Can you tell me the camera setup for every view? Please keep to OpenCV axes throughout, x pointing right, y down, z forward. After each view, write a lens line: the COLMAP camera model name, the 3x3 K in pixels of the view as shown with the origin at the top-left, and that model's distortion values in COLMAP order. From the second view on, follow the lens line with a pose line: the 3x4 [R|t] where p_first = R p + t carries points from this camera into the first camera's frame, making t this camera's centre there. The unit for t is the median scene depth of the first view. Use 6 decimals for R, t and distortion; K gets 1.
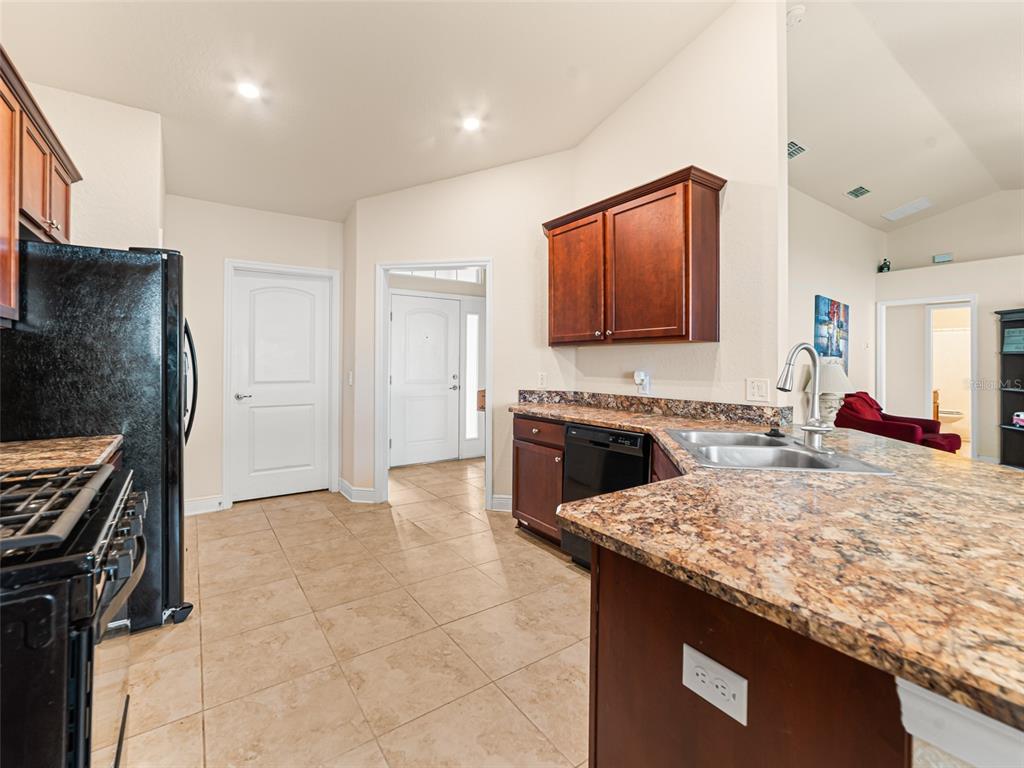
lens RADIAL K [[445.7, 0, 514.9], [0, 445.7, 364.9], [0, 0, 1]] dist [0.000371, -0.000161]
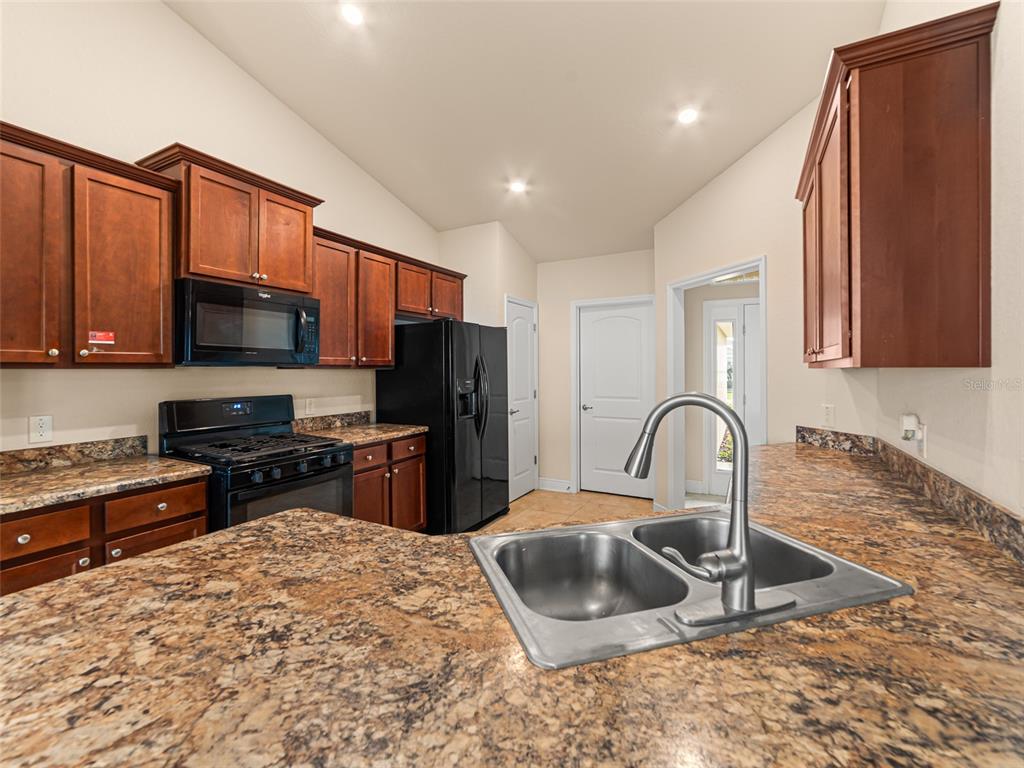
lens RADIAL K [[445.7, 0, 510.8], [0, 445.7, 374.3], [0, 0, 1]] dist [0.000371, -0.000161]
pose [[0.438695, 0.001496, -0.898635, 2.048744], [0.002966, 0.999991, 0.003113, -0.138598], [0.898631, -0.004031, 0.438687, 1.190883]]
